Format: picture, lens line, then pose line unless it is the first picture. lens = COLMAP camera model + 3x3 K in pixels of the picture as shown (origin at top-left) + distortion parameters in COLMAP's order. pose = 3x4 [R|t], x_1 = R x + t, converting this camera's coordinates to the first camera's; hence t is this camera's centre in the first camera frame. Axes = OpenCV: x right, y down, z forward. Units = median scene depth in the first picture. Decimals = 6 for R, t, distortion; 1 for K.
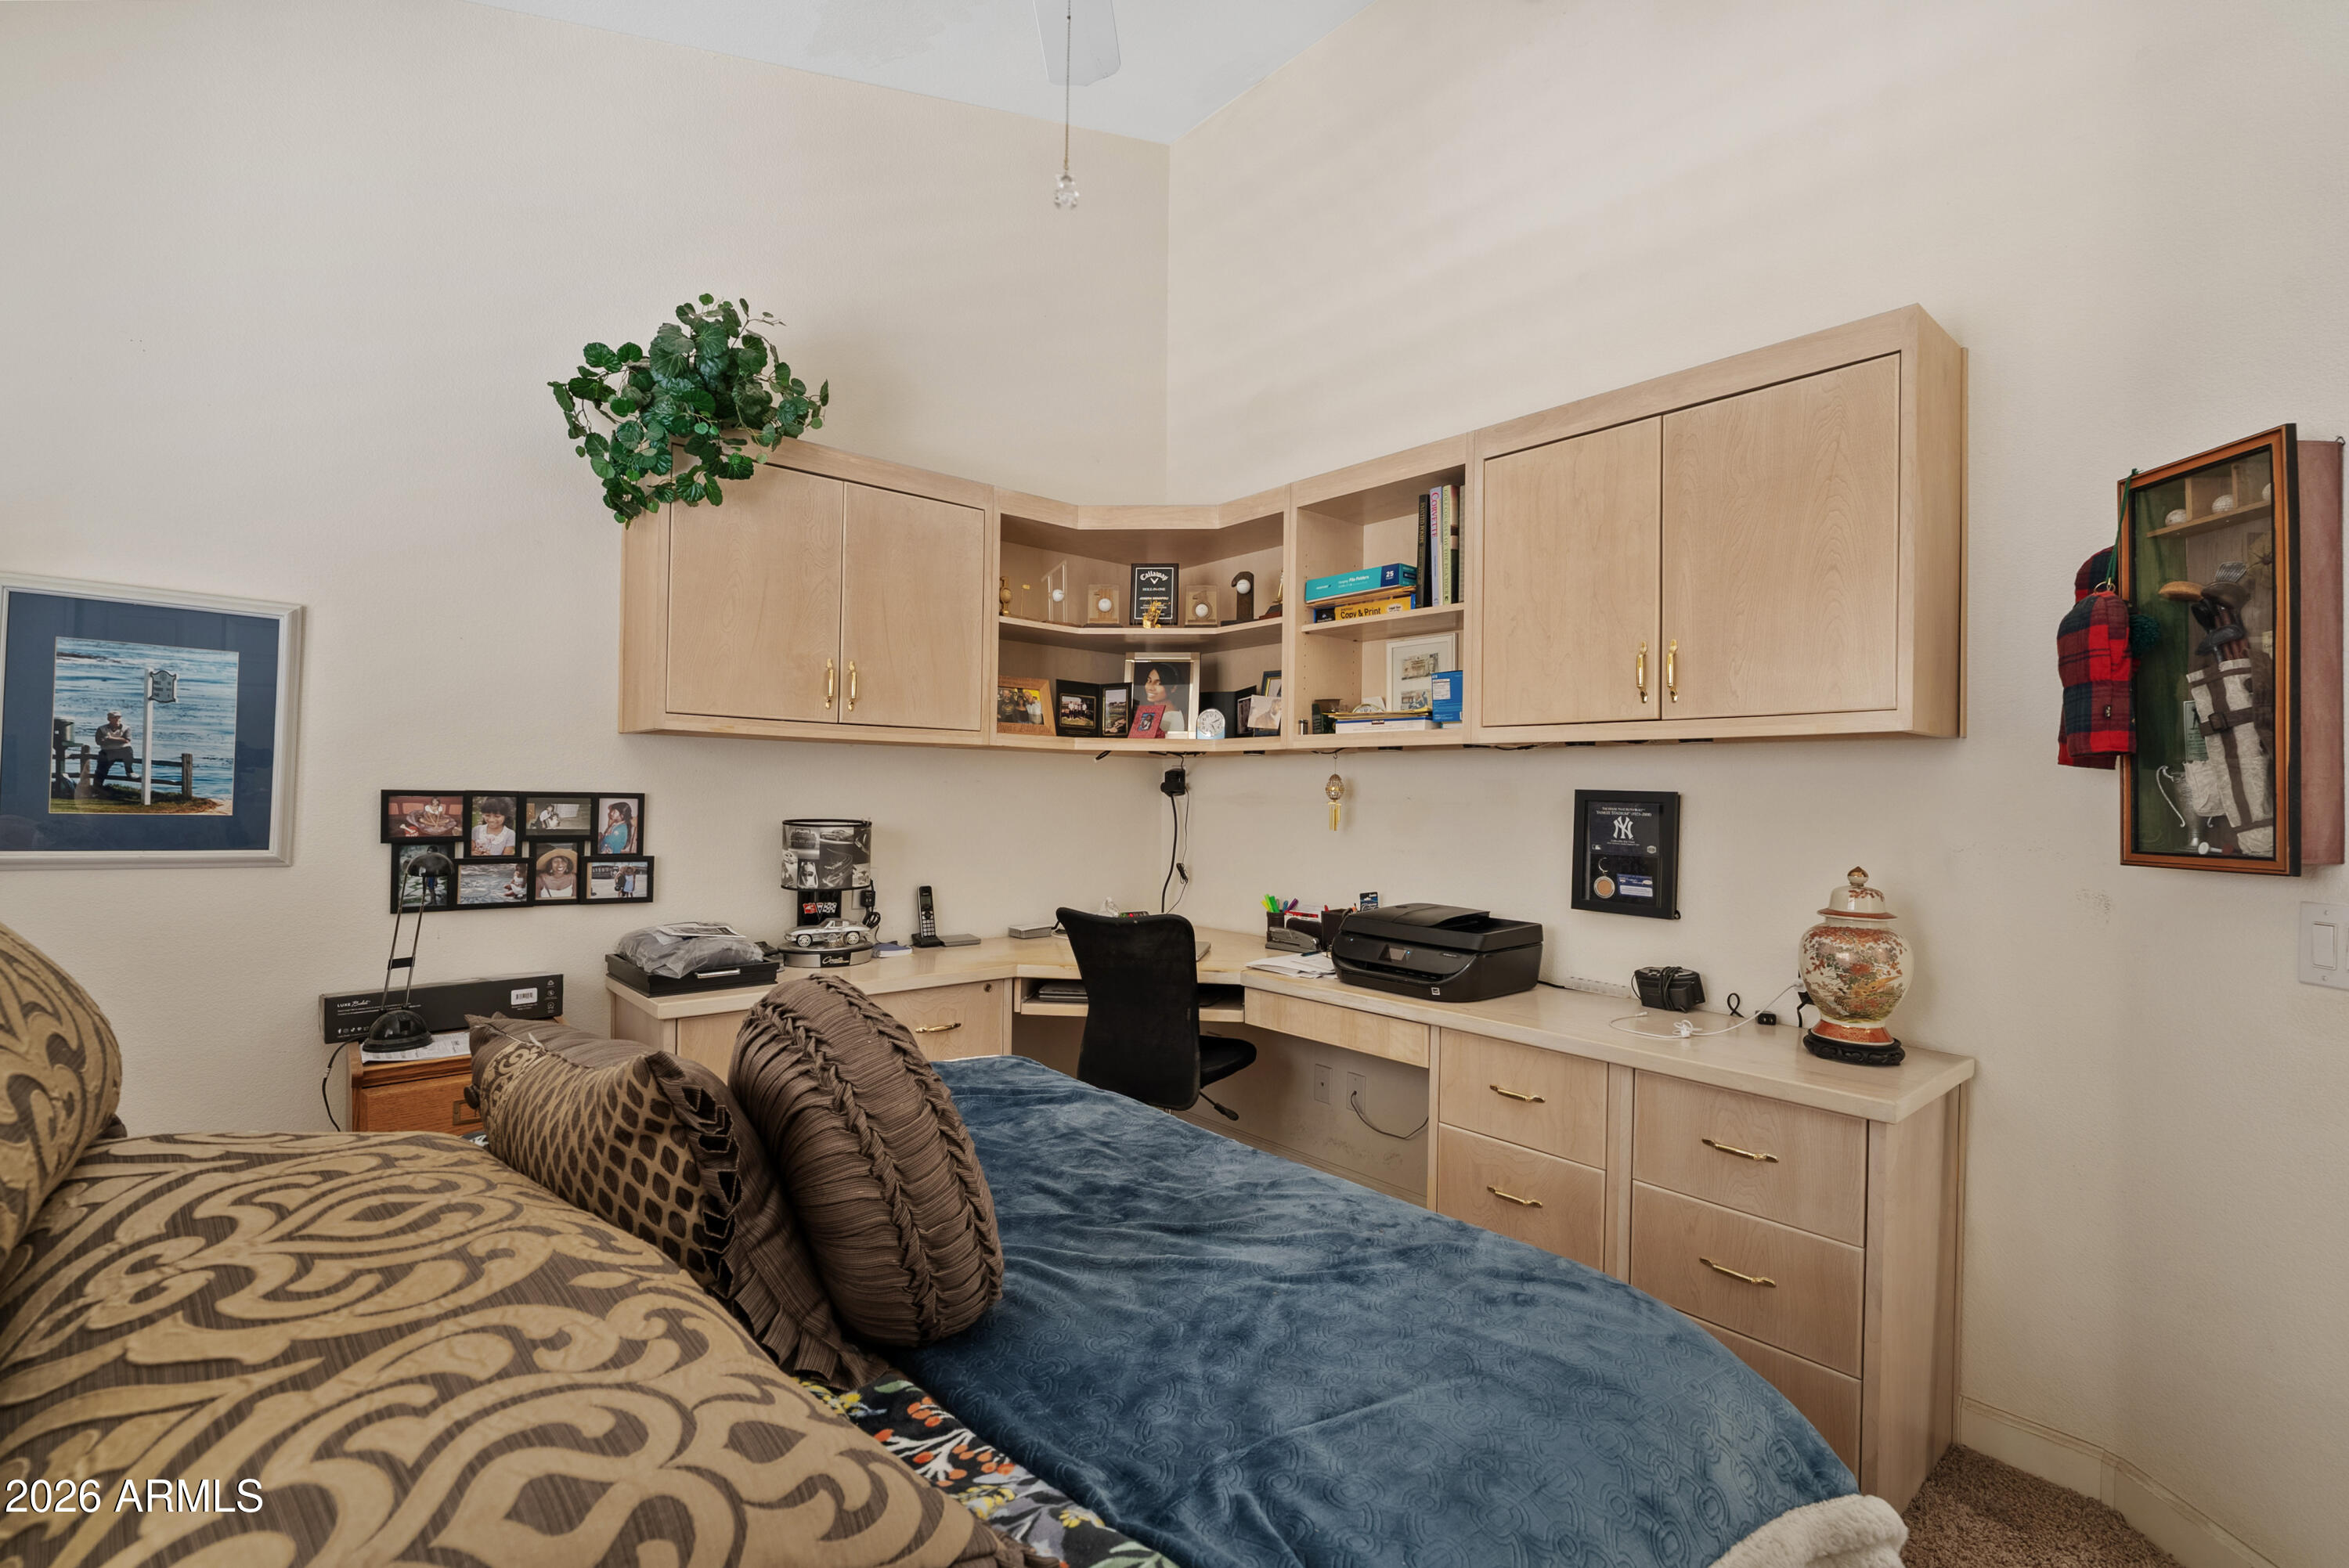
lens RADIAL K [[1063.4, 0, 1174.6], [0, 1063.4, 808.0], [0, 0, 1]] dist [0.001938, 0.000180]
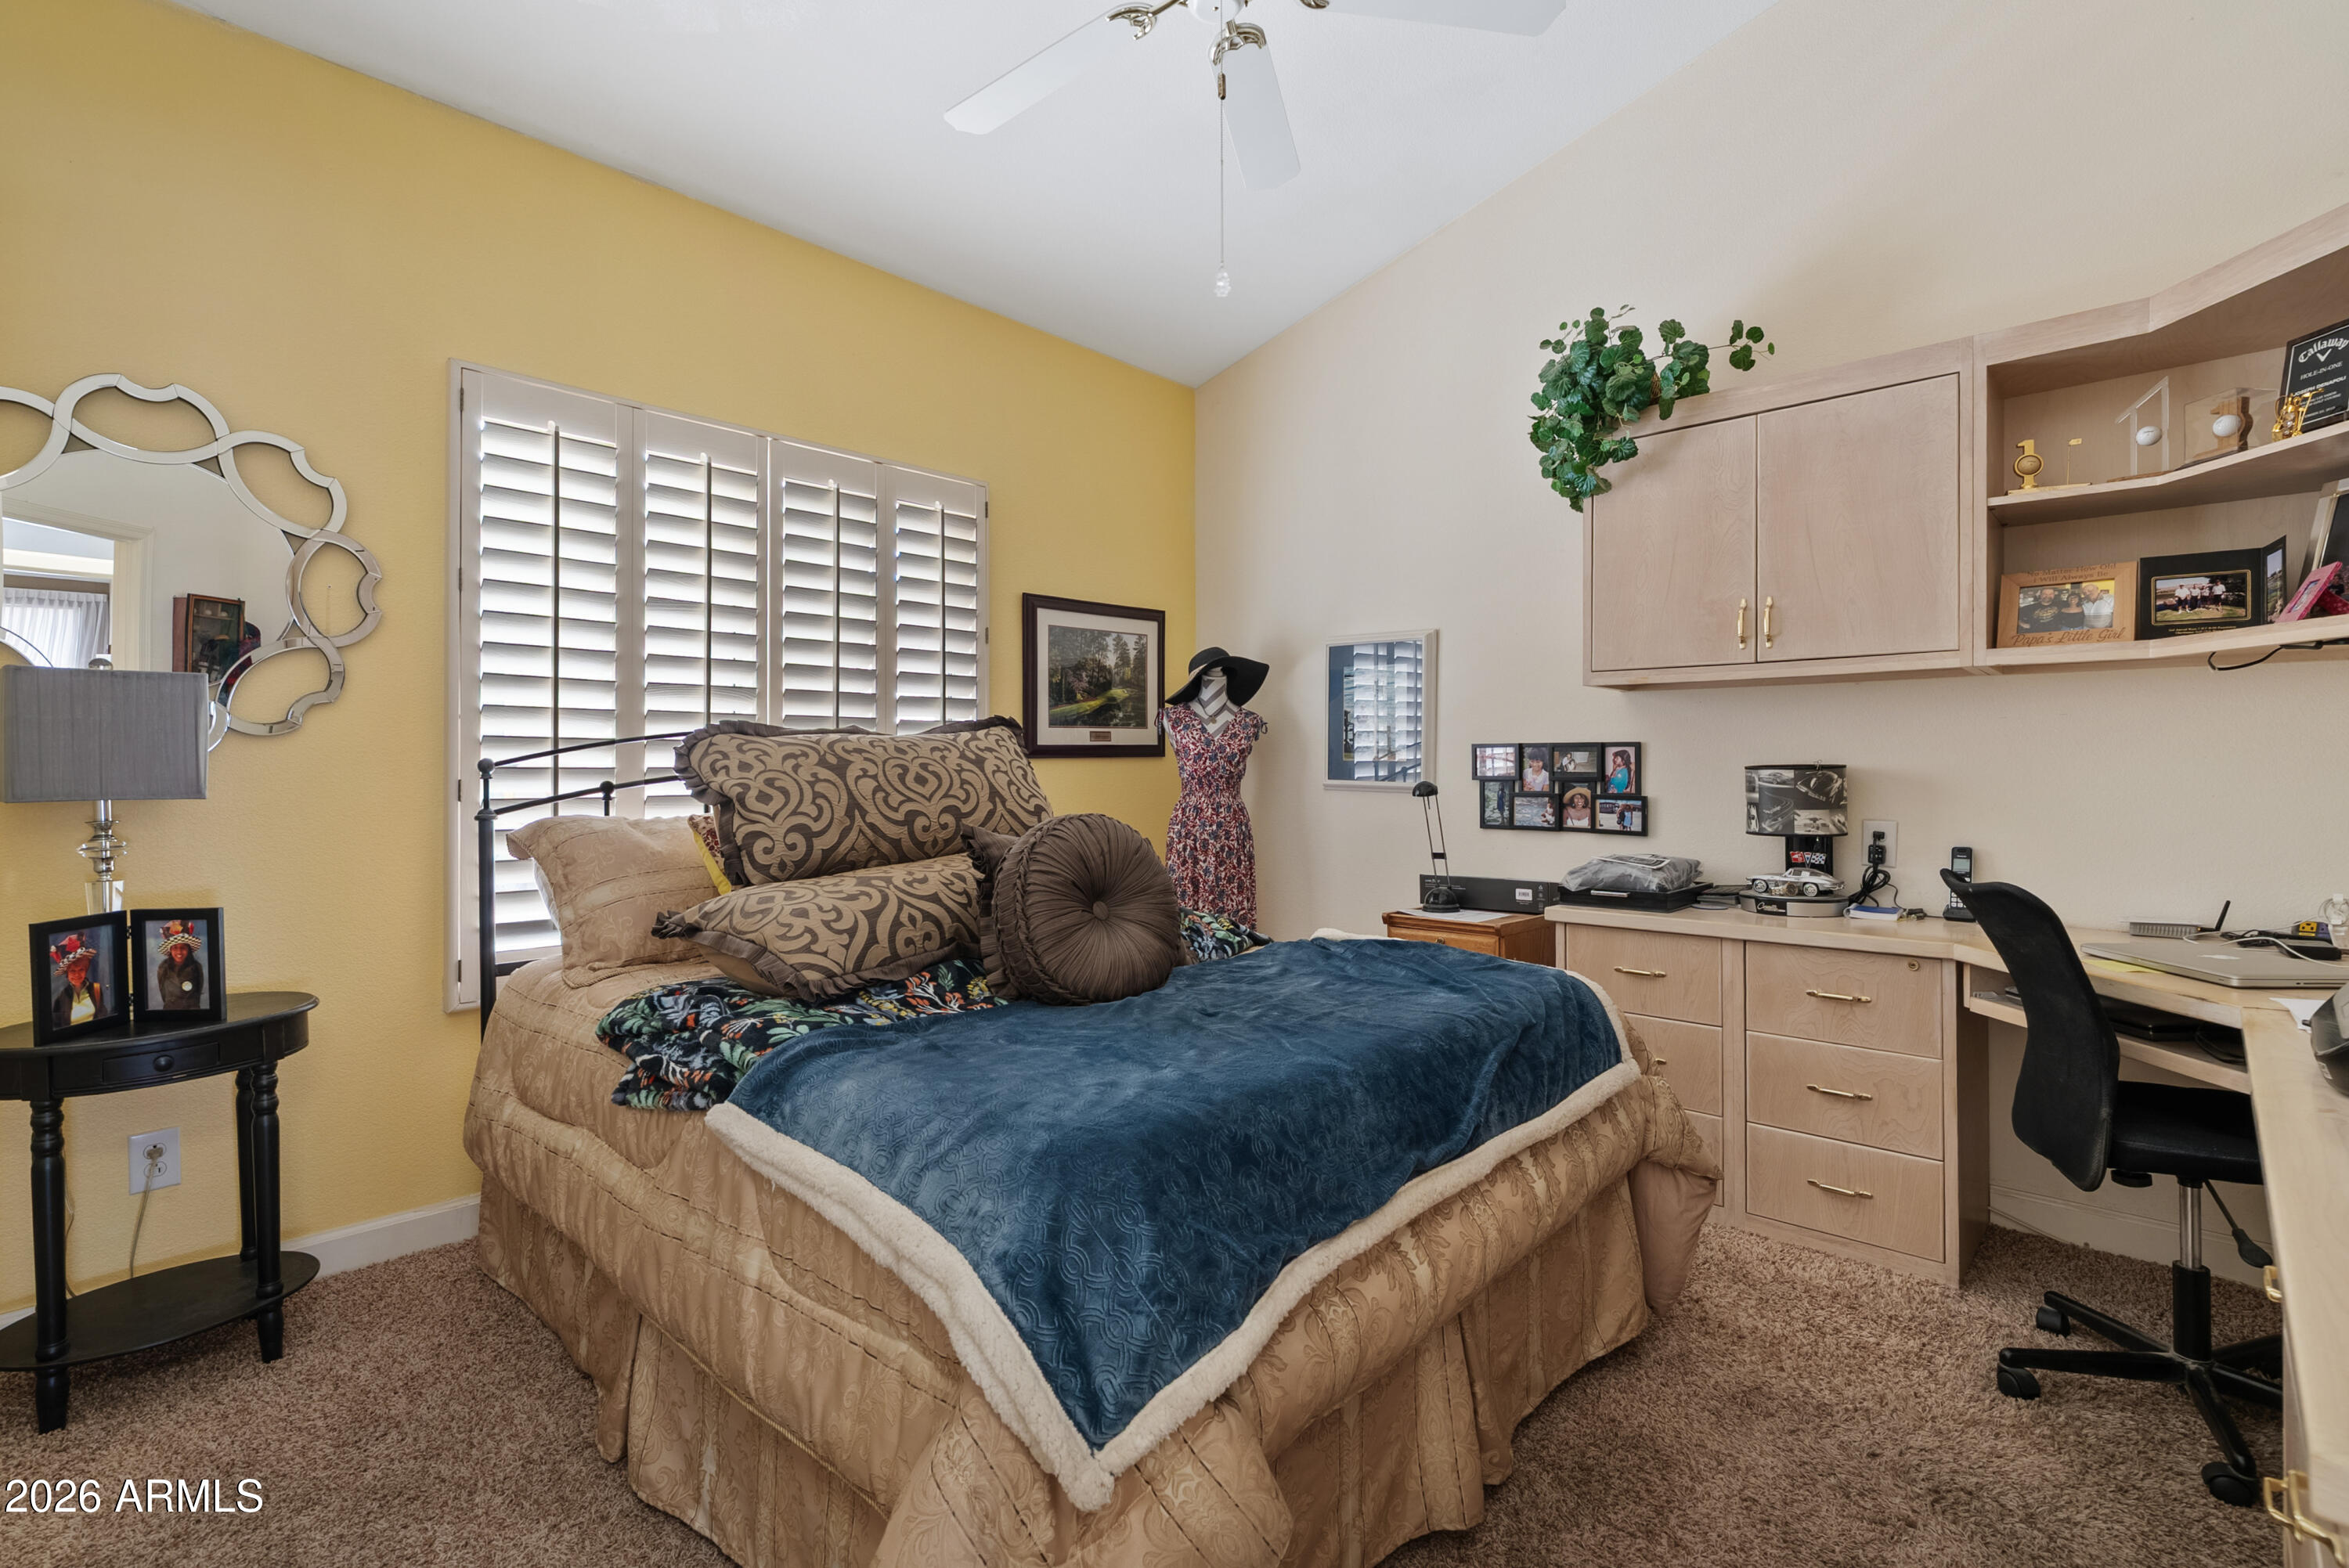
lens RADIAL K [[1080.2, 0, 1174.5], [0, 1080.2, 784.0], [0, 0, 1]] dist [0.001455, 0.000259]
pose [[0.112720, -0.002953, -0.993622, 0.629536], [-0.014928, 0.999878, -0.004665, 0.046093], [0.993515, 0.015359, 0.112662, 0.370735]]
